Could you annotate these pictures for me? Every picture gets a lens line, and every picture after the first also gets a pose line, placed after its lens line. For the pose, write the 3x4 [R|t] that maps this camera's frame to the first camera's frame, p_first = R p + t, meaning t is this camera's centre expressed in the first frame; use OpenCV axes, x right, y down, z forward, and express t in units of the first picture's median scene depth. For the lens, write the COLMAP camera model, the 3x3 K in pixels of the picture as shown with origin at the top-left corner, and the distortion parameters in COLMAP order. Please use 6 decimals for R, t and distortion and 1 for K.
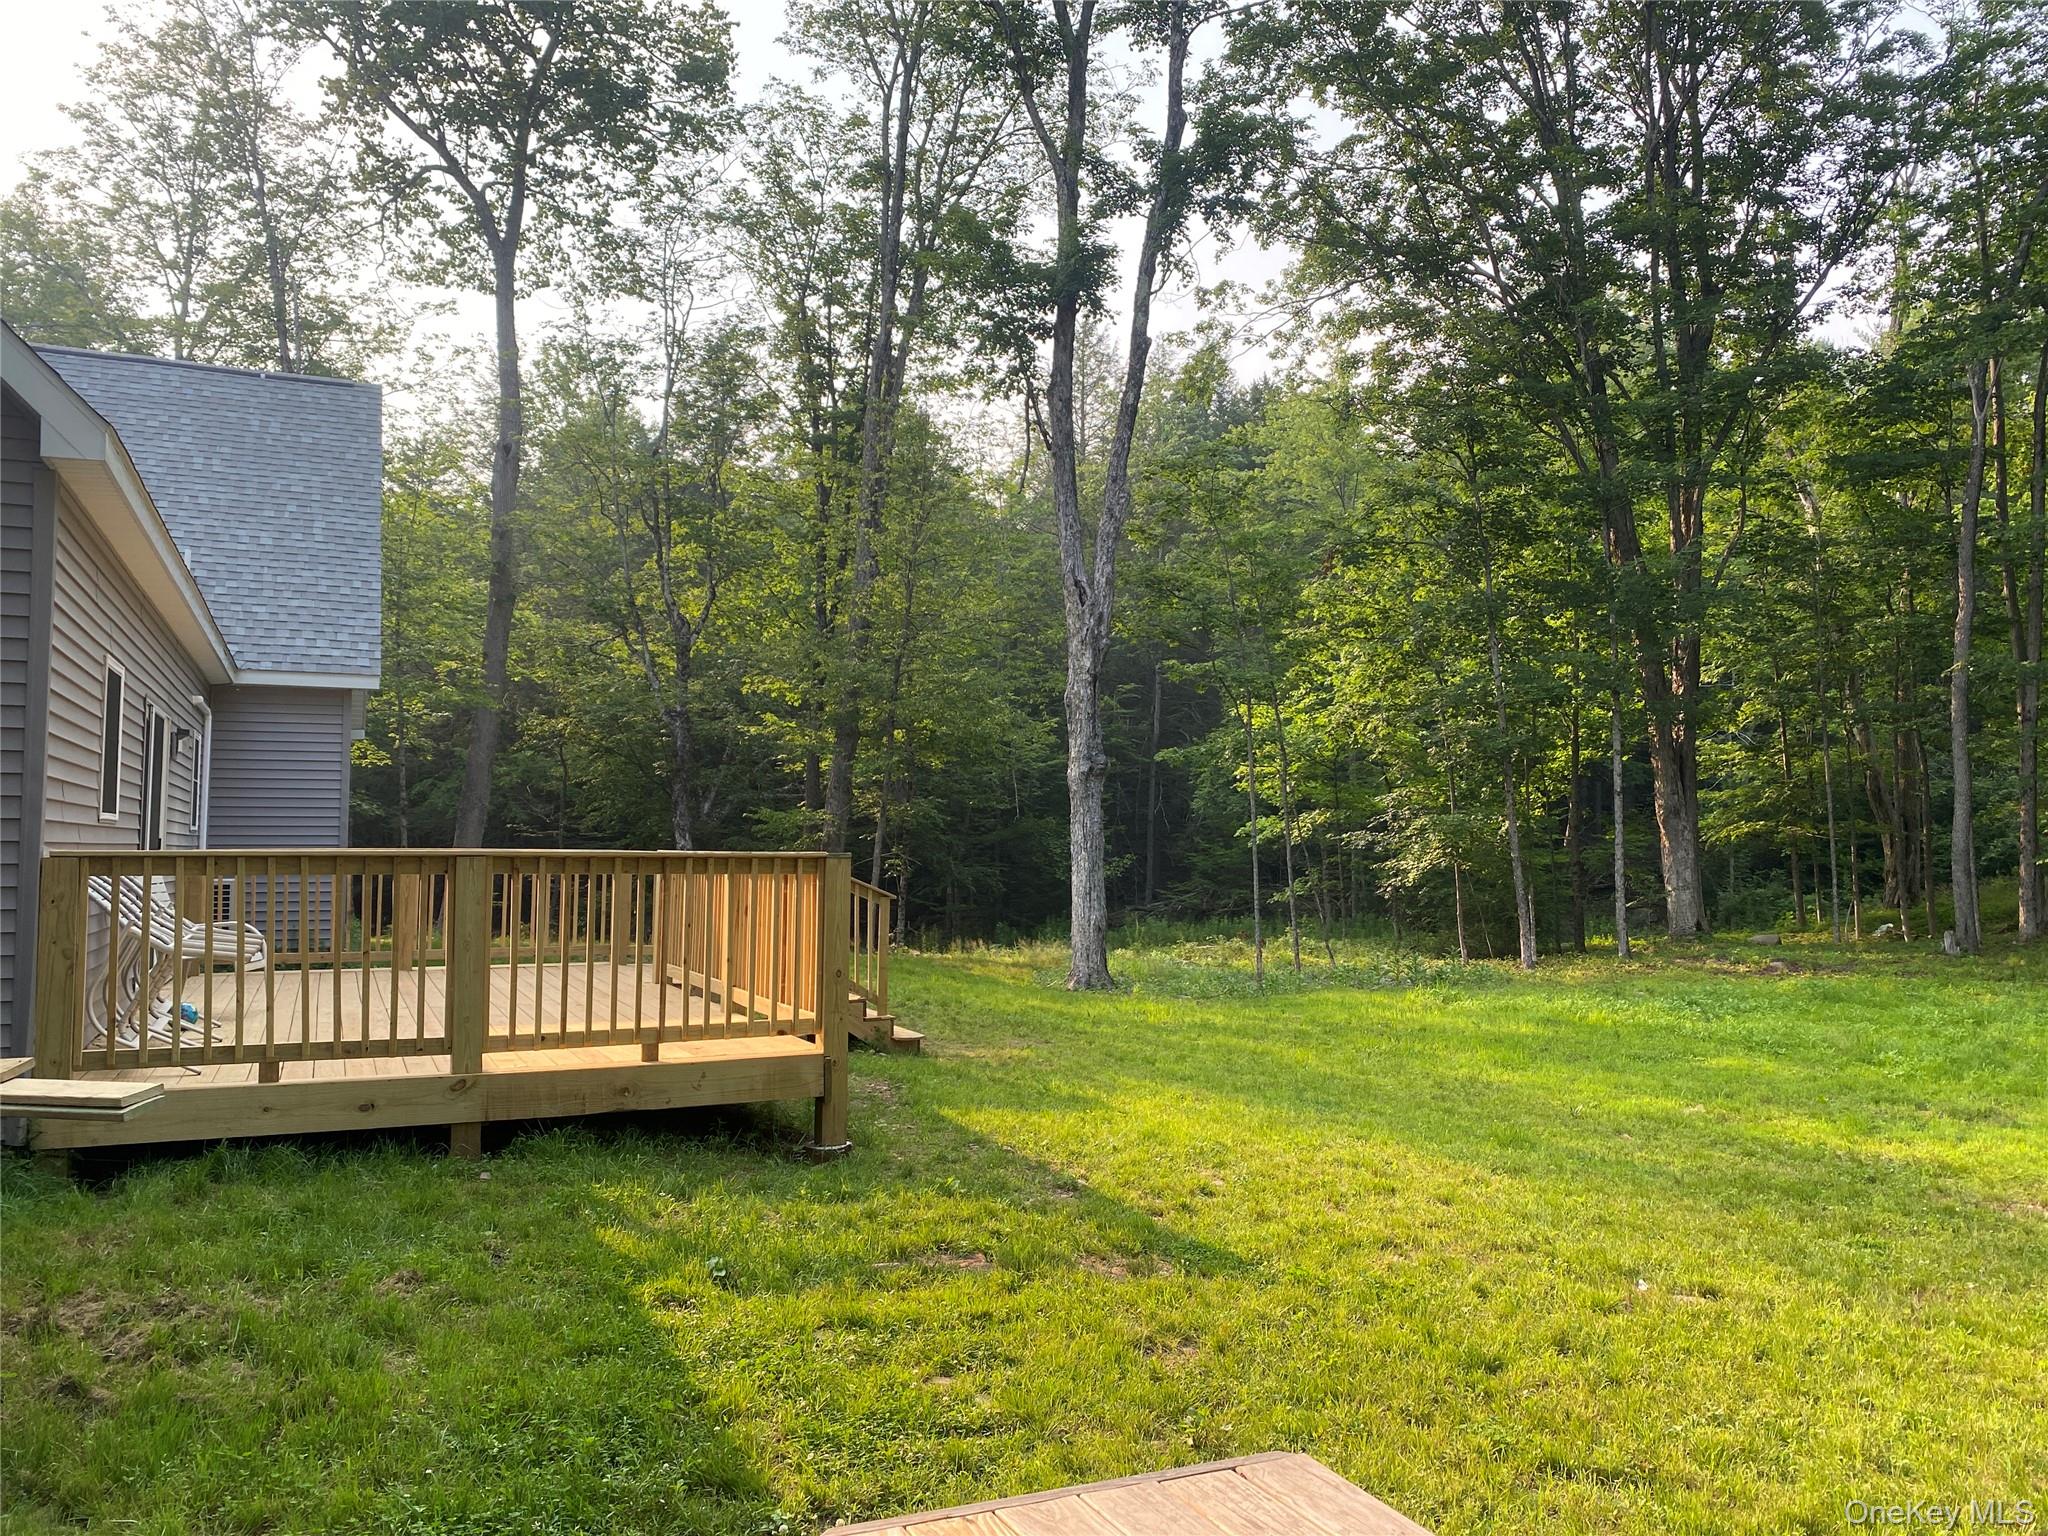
lens RADIAL K [[1553.5, 0, 1023.6], [0, 1553.5, 761.1], [0, 0, 1]] dist [0.084335, -0.138369]
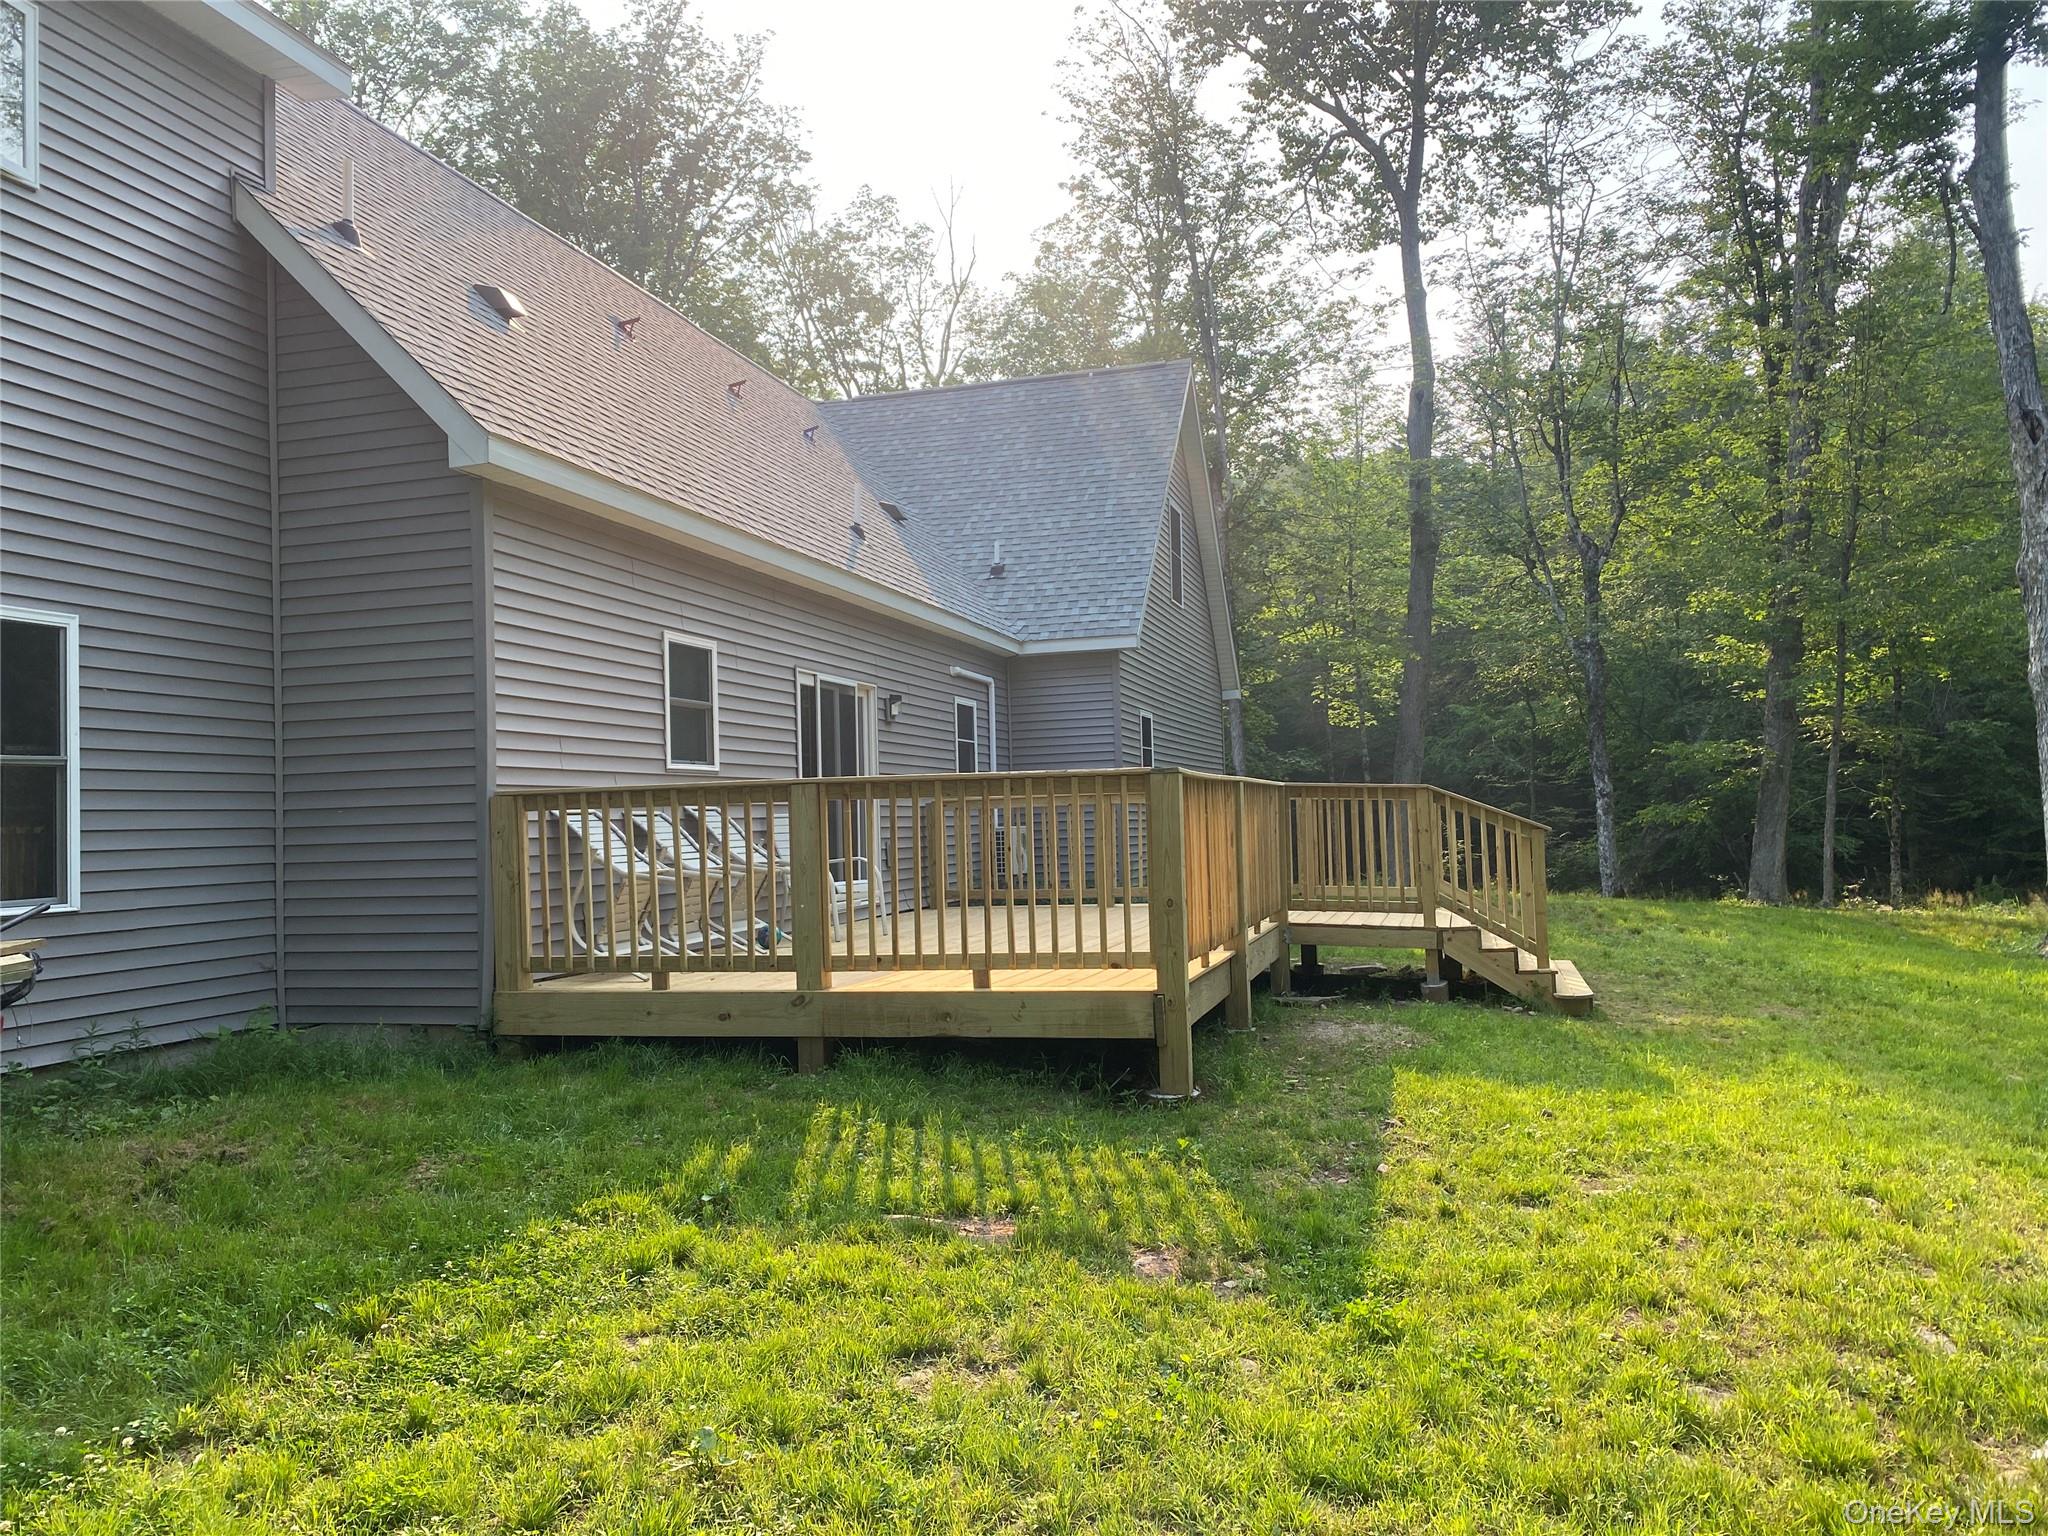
lens RADIAL K [[1553.5, 0, 1023.6], [0, 1553.5, 761.1], [0, 0, 1]] dist [0.084335, -0.138369]
pose [[0.763008, -0.055276, -0.644022, 1.386596], [0.070661, 0.997499, -0.001899, 0.190202], [0.642516, -0.044058, 0.765005, 0.983224]]
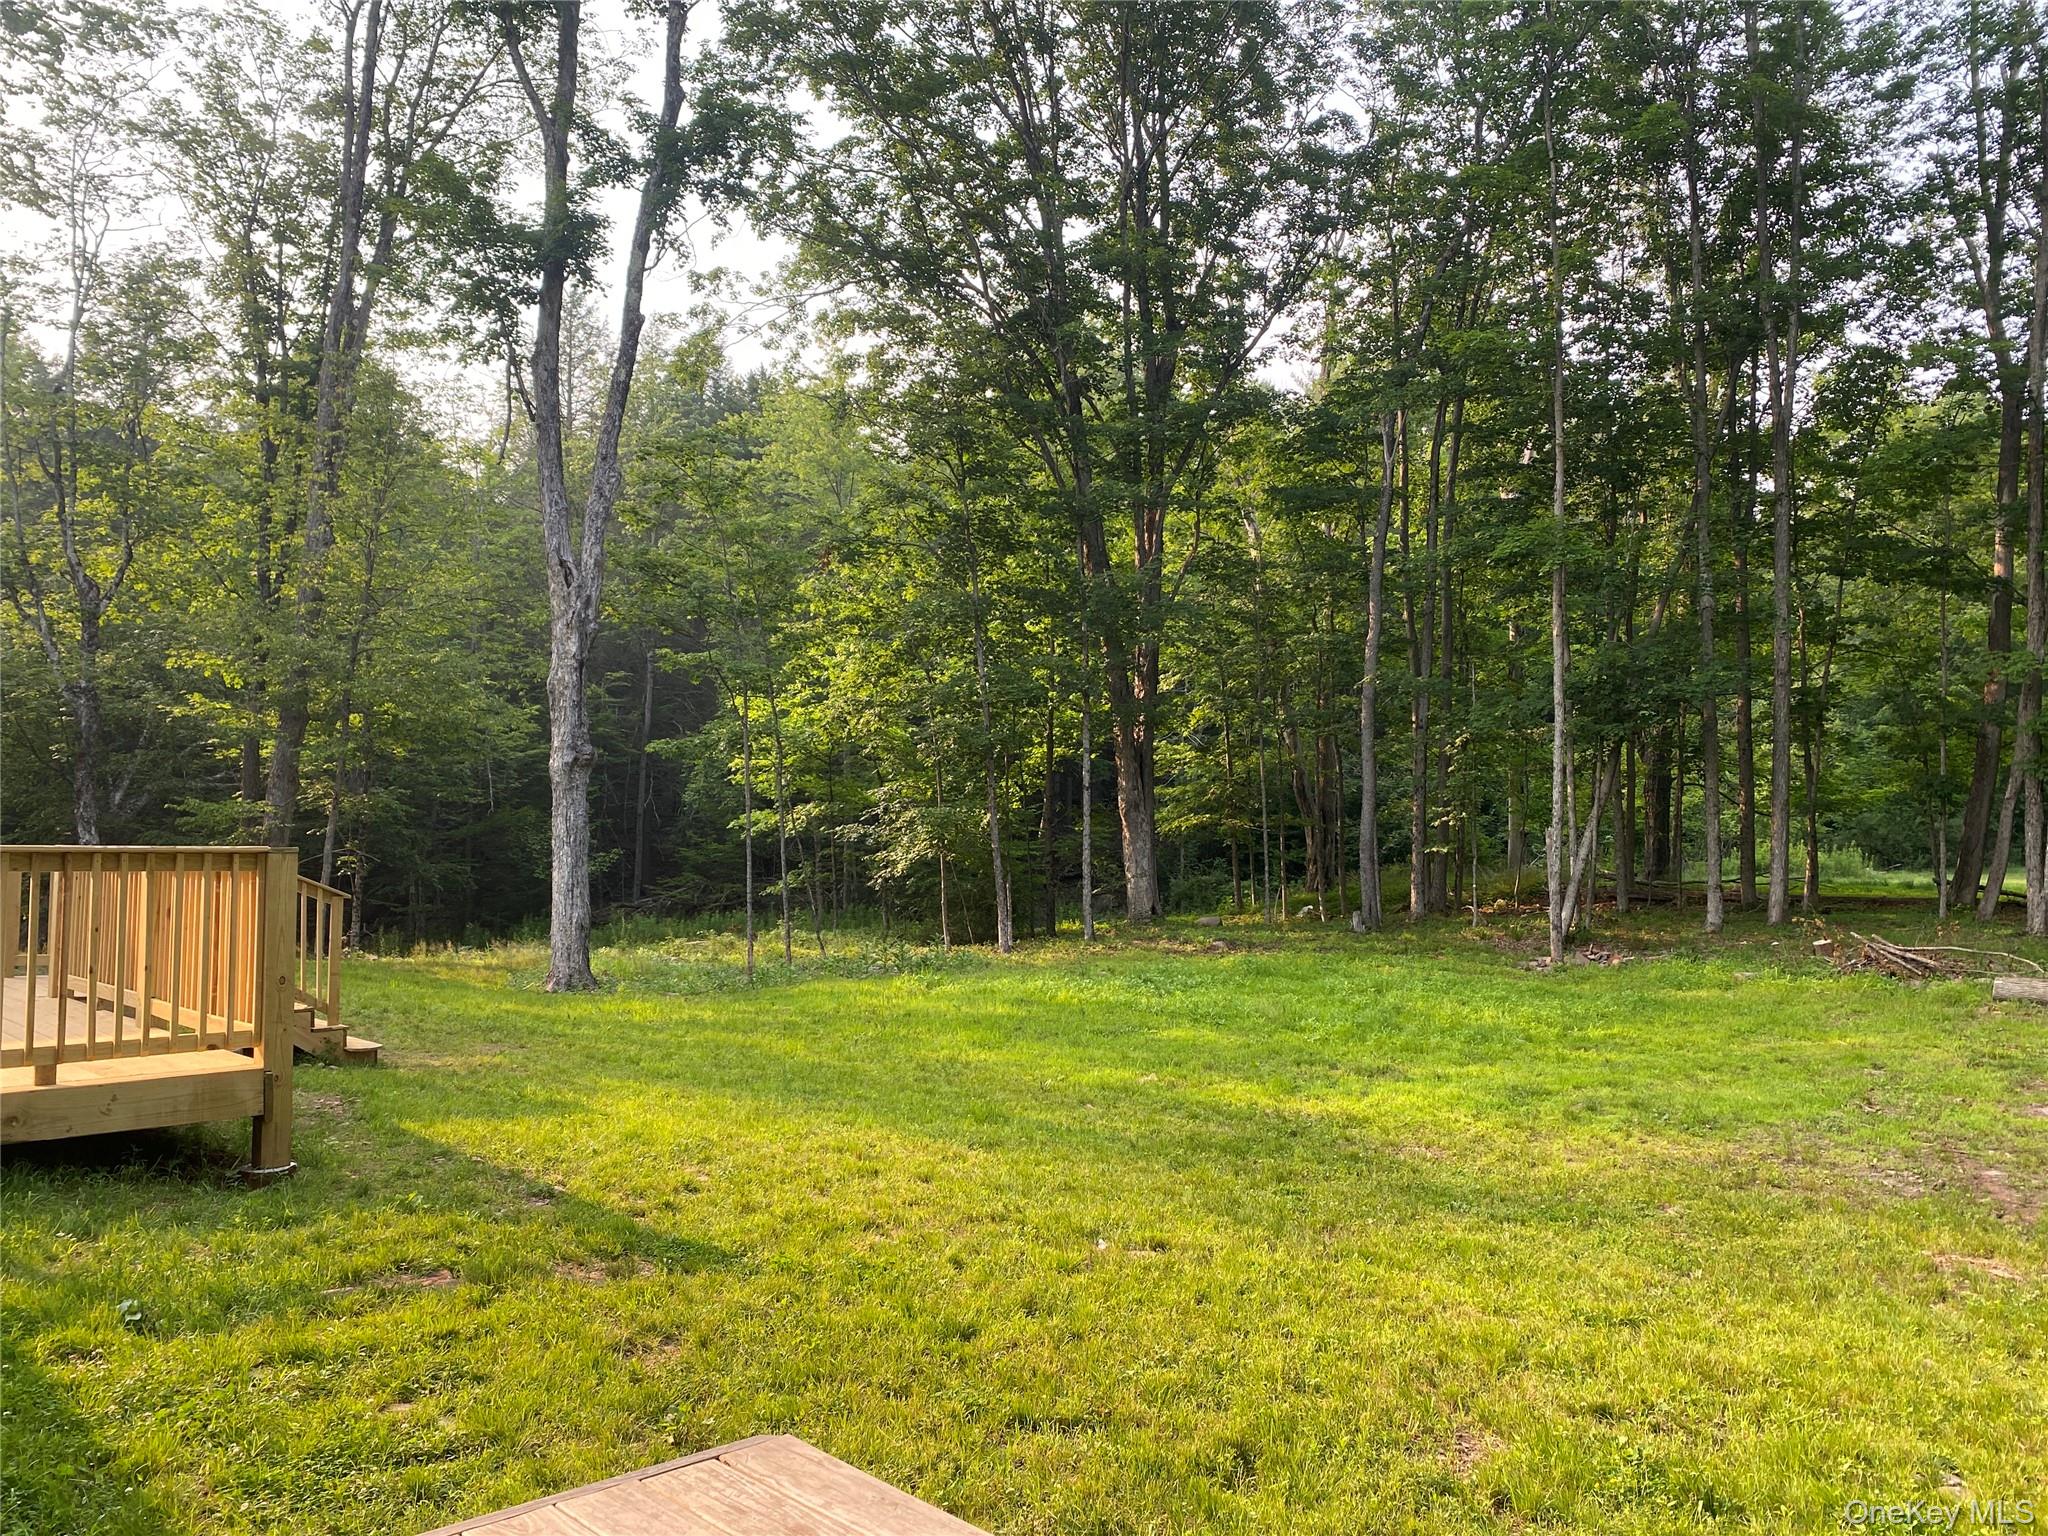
lens RADIAL K [[1537.6, 0, 1031.2], [0, 1537.6, 767.9], [0, 0, 1]] dist [0.053042, -0.078332]
pose [[0.946164, 0.010901, 0.323505, 0.001155], [-0.014165, 0.999870, 0.007736, -0.000725], [-0.323379, -0.011902, 0.946195, 0.011276]]
